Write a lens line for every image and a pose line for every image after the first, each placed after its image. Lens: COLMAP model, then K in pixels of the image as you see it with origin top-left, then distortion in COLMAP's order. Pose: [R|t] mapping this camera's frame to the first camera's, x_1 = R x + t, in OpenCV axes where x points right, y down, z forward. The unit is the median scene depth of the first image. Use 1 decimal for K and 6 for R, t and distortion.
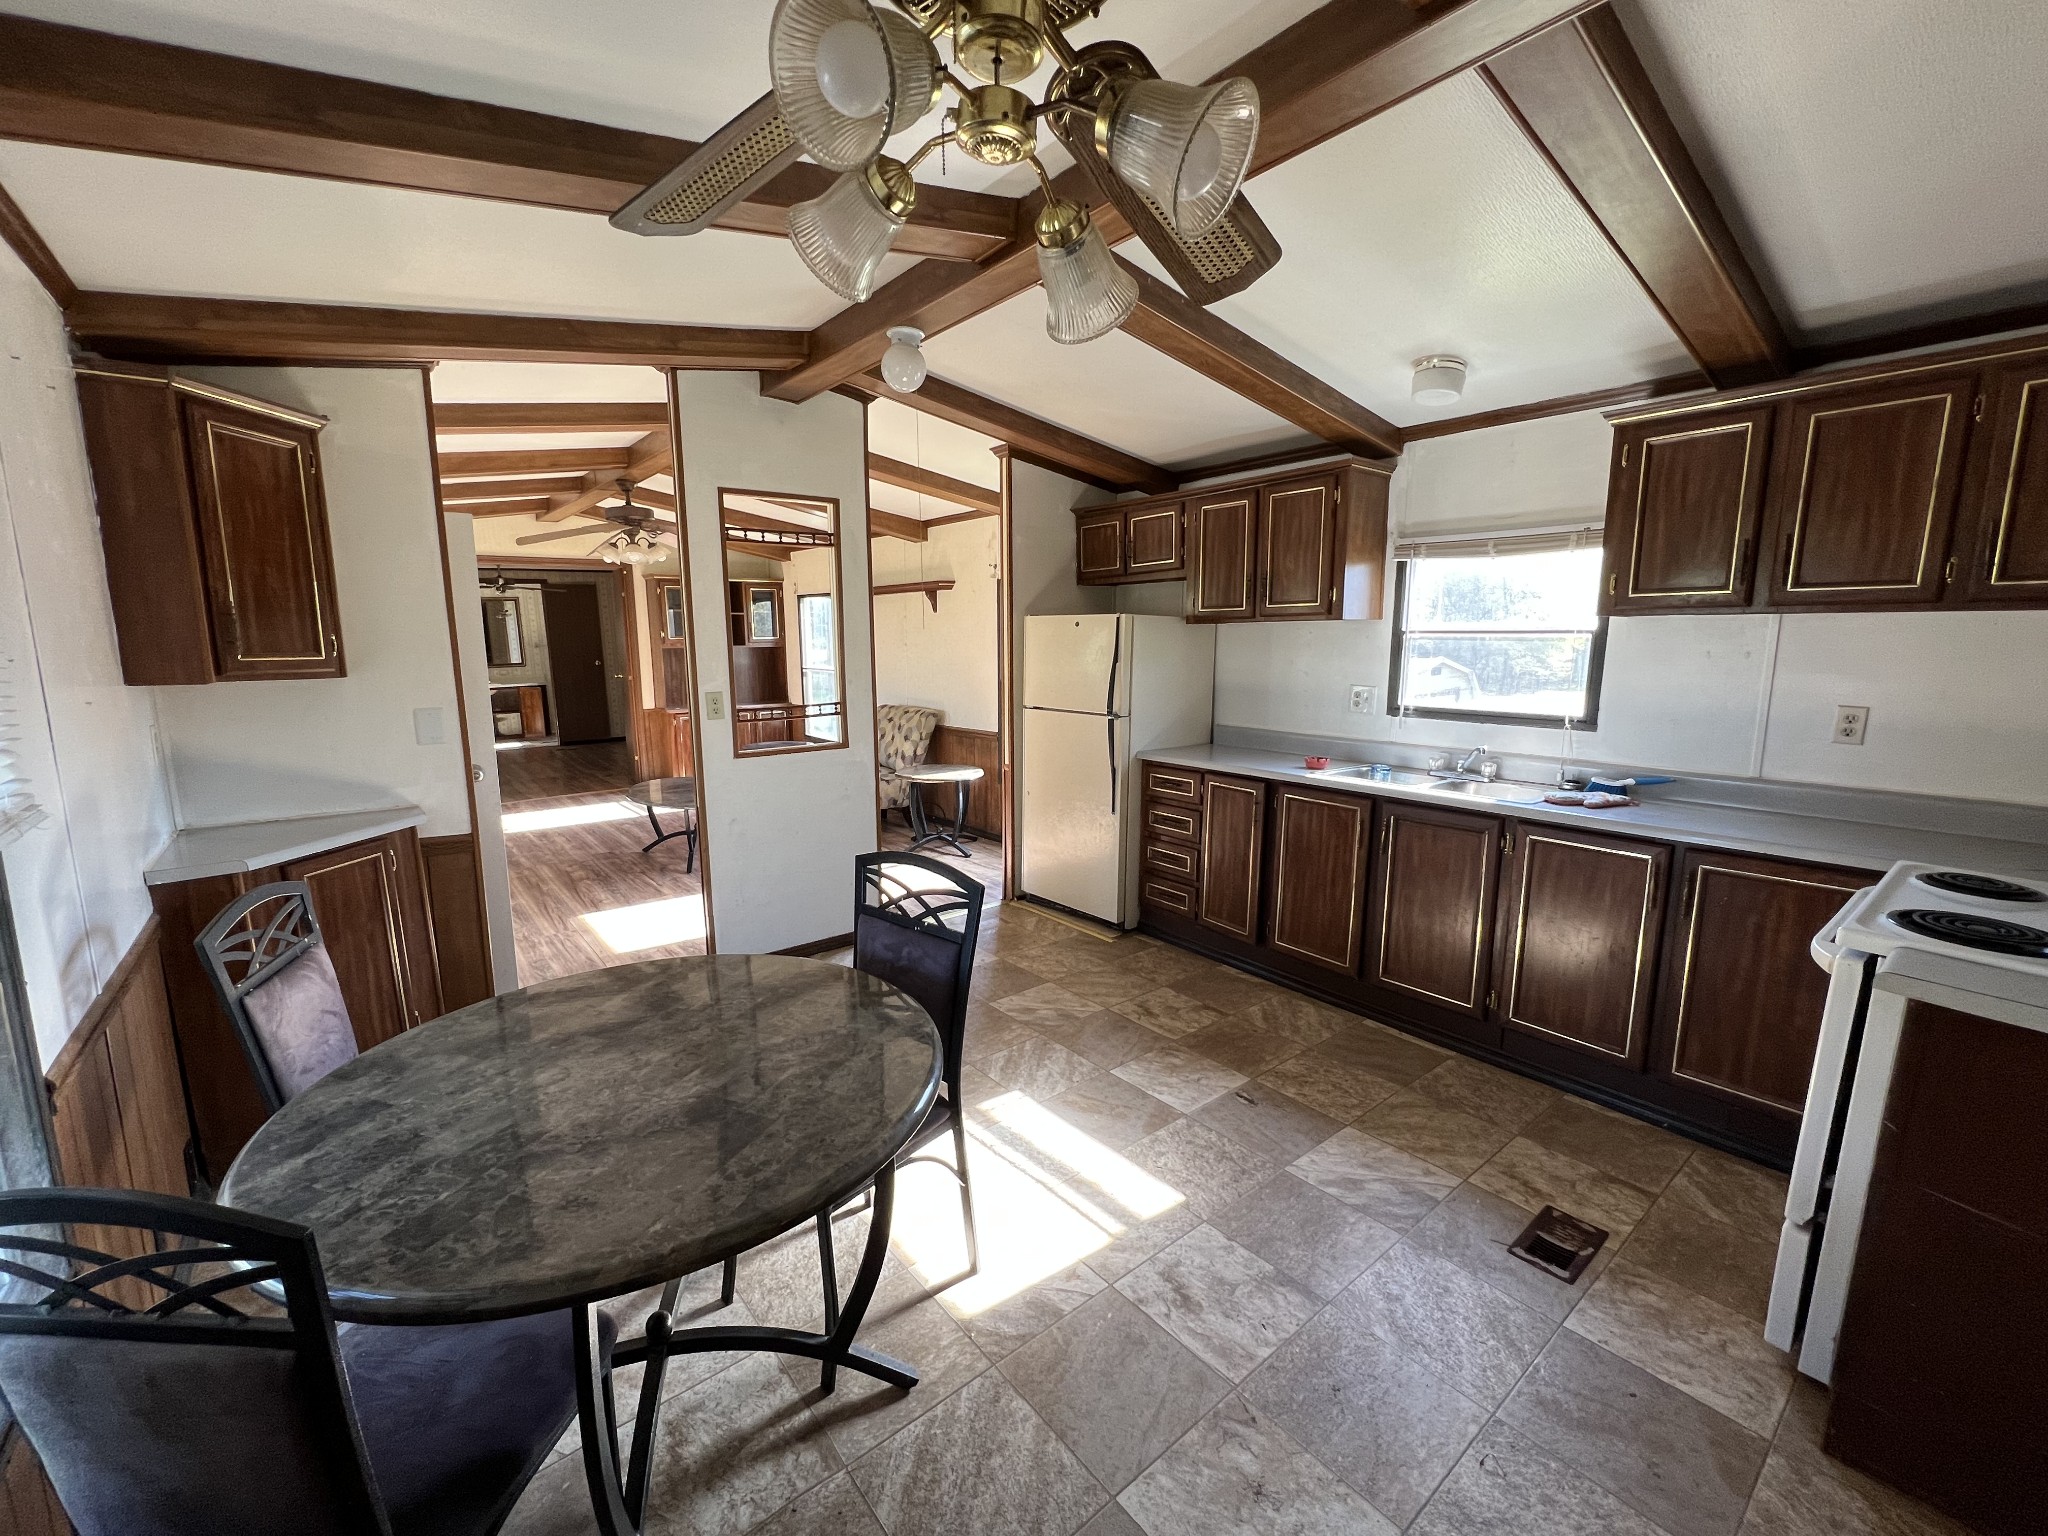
lens RADIAL K [[841.0, 0, 1033.3], [0, 841.0, 772.7], [0, 0, 1]] dist [-0.001263, 0.000238]
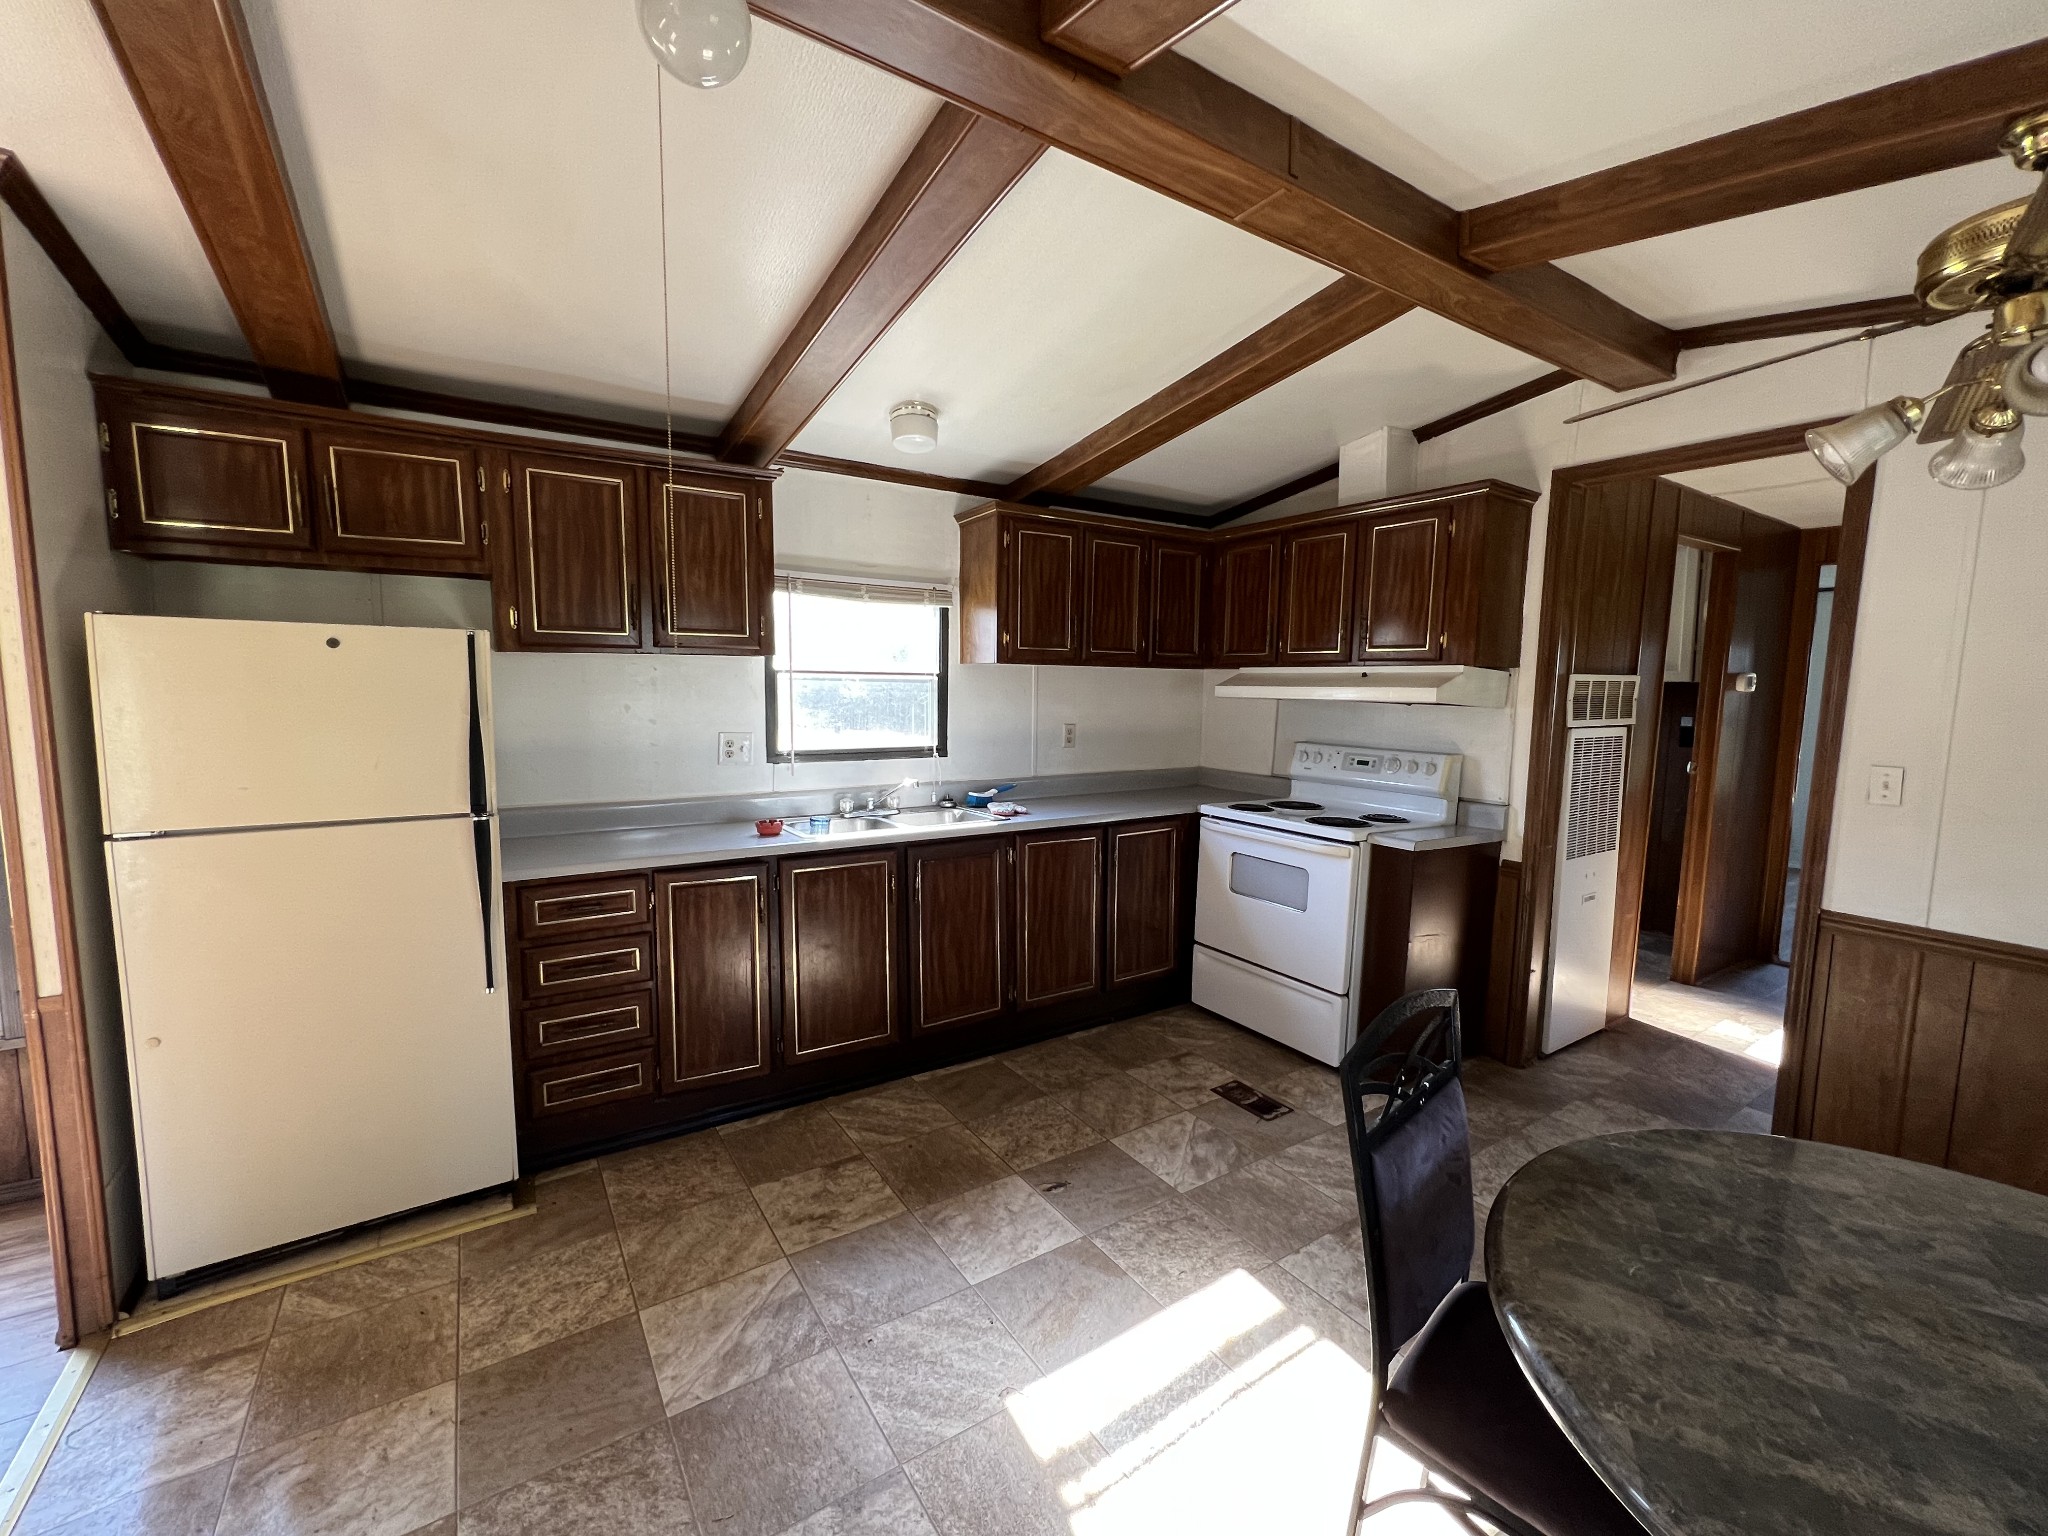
lens RADIAL K [[841.0, 0, 1018.5], [0, 841.0, 772.0], [0, 0, 1]] dist [-0.001263, 0.000238]
pose [[0.110721, -0.103812, 0.988415, -0.469213], [0.144979, 0.985578, 0.087274, -0.106877], [-0.983220, 0.133636, 0.124174, 0.681761]]
